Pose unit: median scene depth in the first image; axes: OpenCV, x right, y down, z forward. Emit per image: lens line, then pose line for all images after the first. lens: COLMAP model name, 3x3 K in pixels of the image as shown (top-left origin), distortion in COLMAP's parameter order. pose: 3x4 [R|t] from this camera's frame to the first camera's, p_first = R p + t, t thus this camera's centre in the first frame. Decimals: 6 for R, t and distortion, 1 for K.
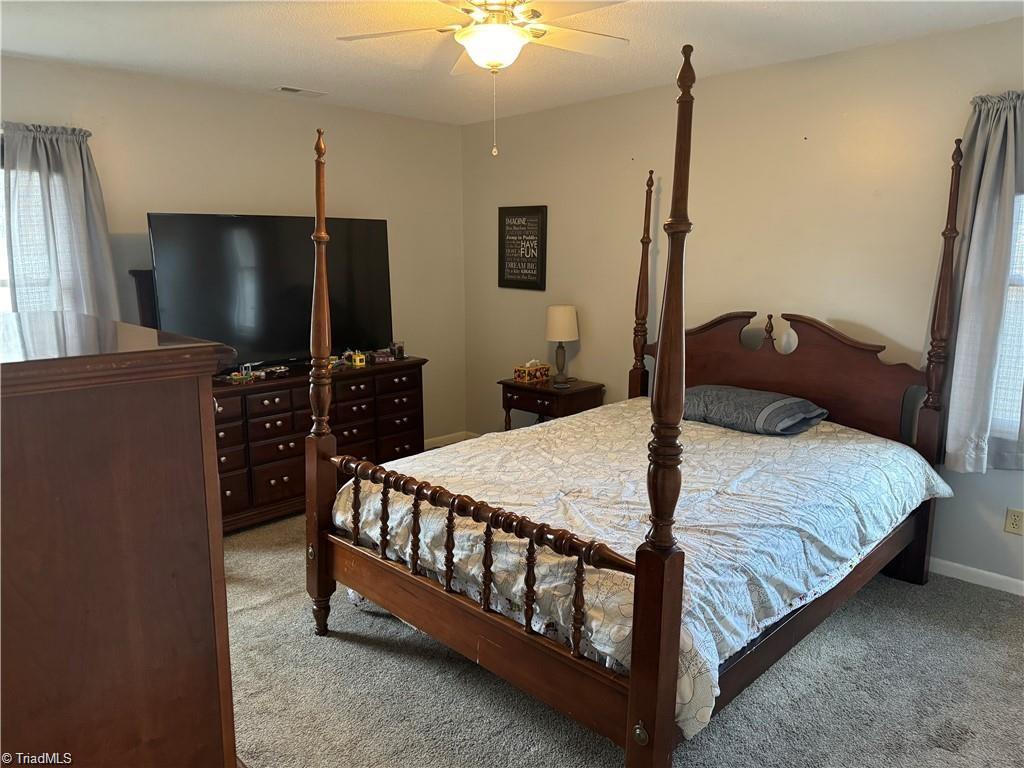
lens RADIAL K [[720.3, 0, 509.1], [0, 720.3, 376.8], [0, 0, 1]] dist [0.064252, -0.079975]
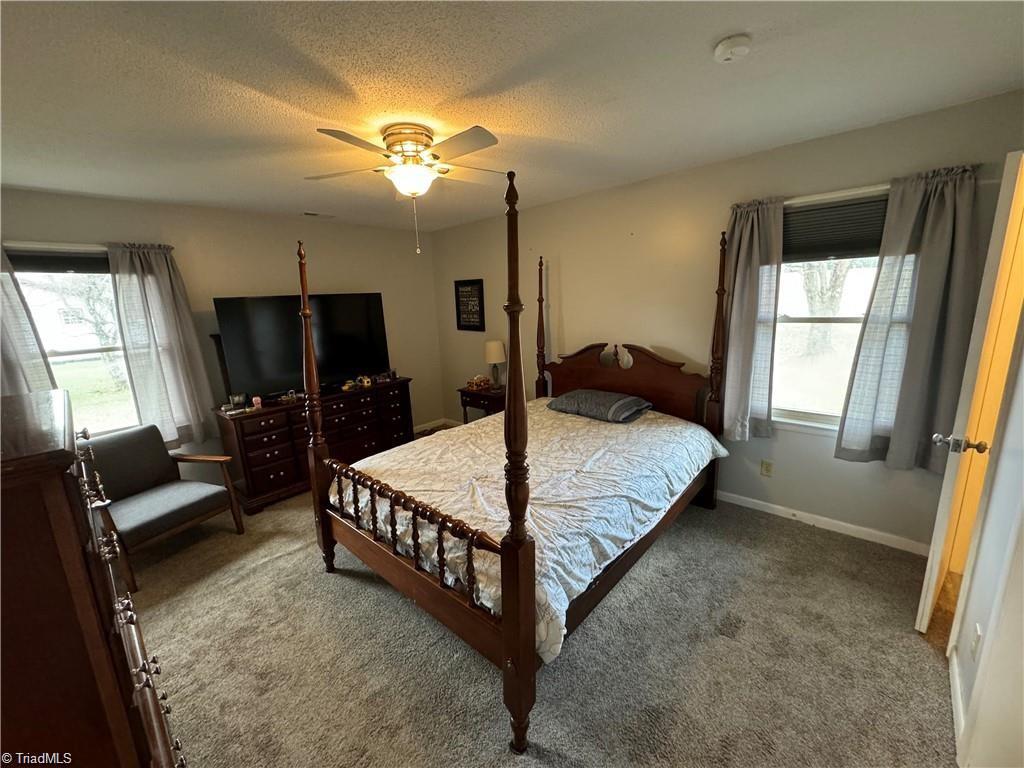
lens RADIAL K [[408.9, 0, 508.9], [0, 408.9, 379.8], [0, 0, 1]] dist [-0.002963, 0.001173]
pose [[0.997940, -0.050433, 0.039652, 0.107116], [0.049534, 0.998500, 0.023338, -0.052270], [-0.040769, -0.021326, 0.998941, 0.136110]]
